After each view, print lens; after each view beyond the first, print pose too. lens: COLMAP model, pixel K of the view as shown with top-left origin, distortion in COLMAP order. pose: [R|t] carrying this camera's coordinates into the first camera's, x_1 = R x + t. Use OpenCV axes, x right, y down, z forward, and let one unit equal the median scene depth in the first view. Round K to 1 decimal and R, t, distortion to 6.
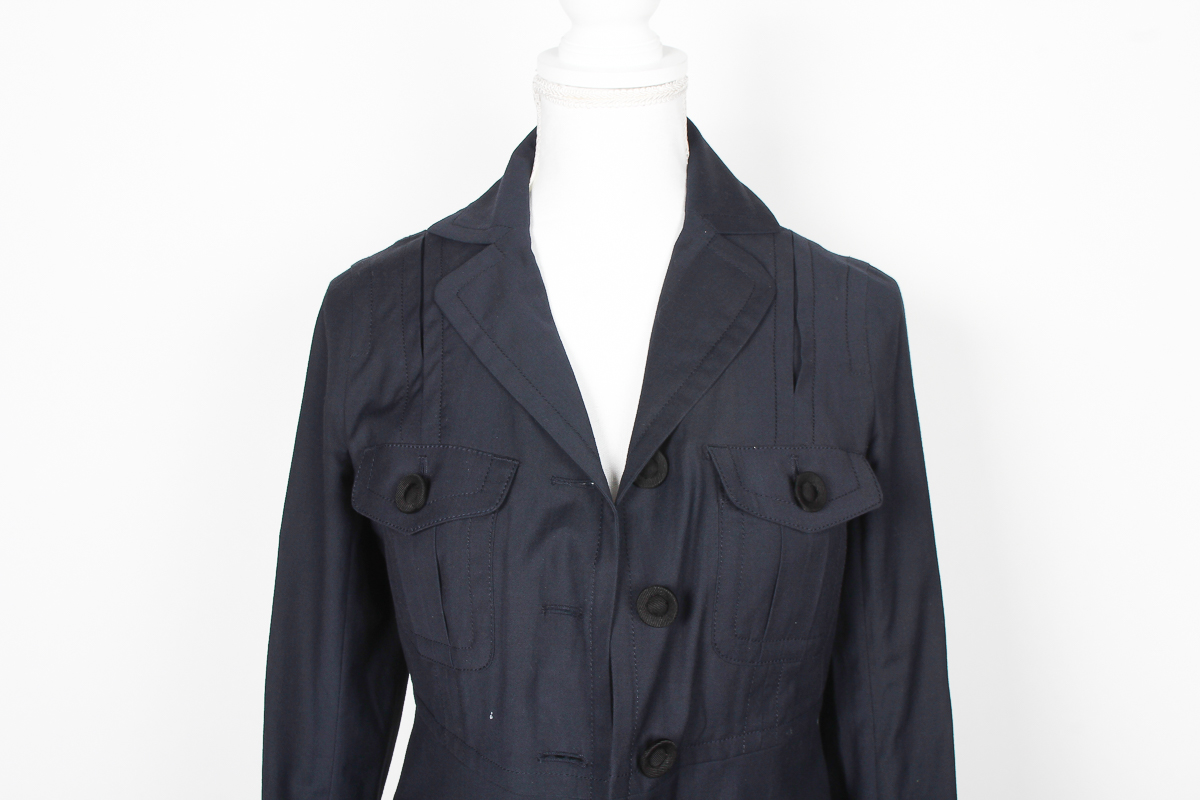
lens RADIAL K [[1285.1, 0, 600.0], [0, 1285.1, 400.0], [0, 0, 1]] dist [-0.106695, -0.005636]
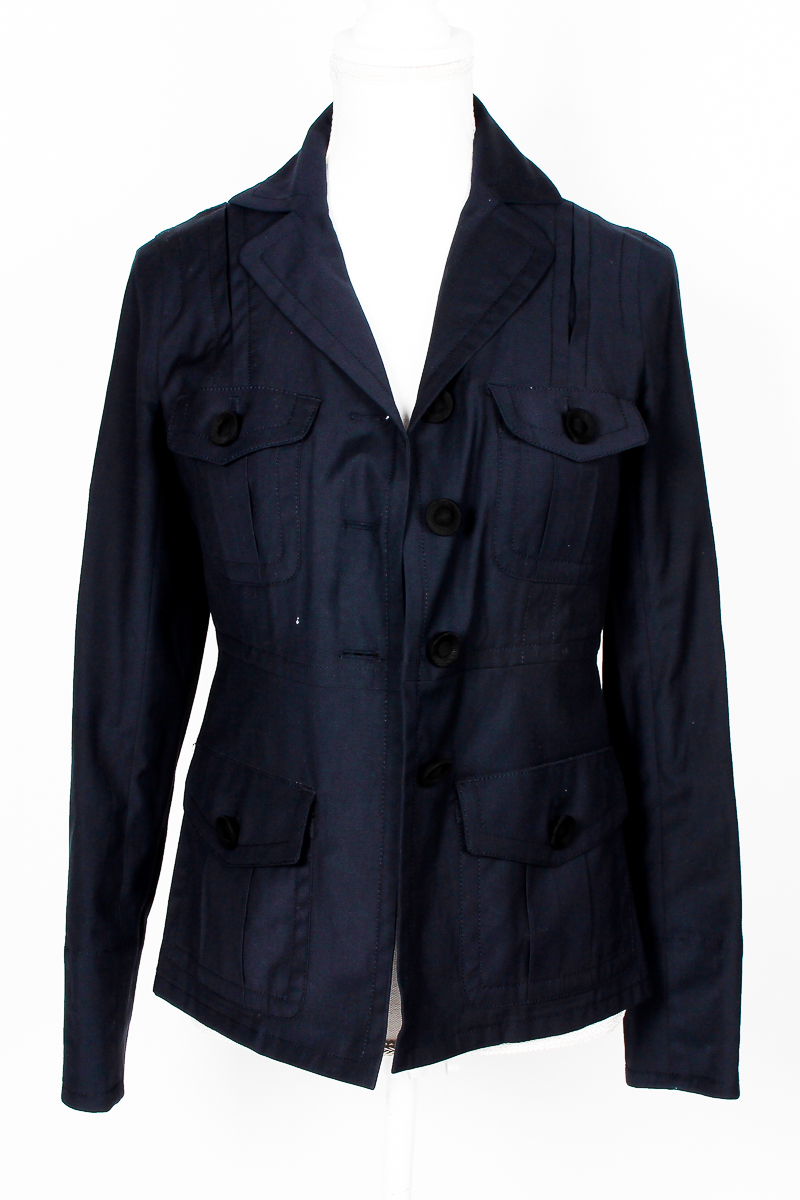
lens RADIAL K [[1989.6, 0, 400.0], [0, 1989.6, 600.0], [0, 0, 1]] dist [-0.057822, -0.020307]
pose [[0.999942, -0.000833, 0.010779, -0.013035], [0.000631, 0.999824, 0.018770, 0.190047], [-0.010793, -0.018762, 0.999766, -0.740671]]
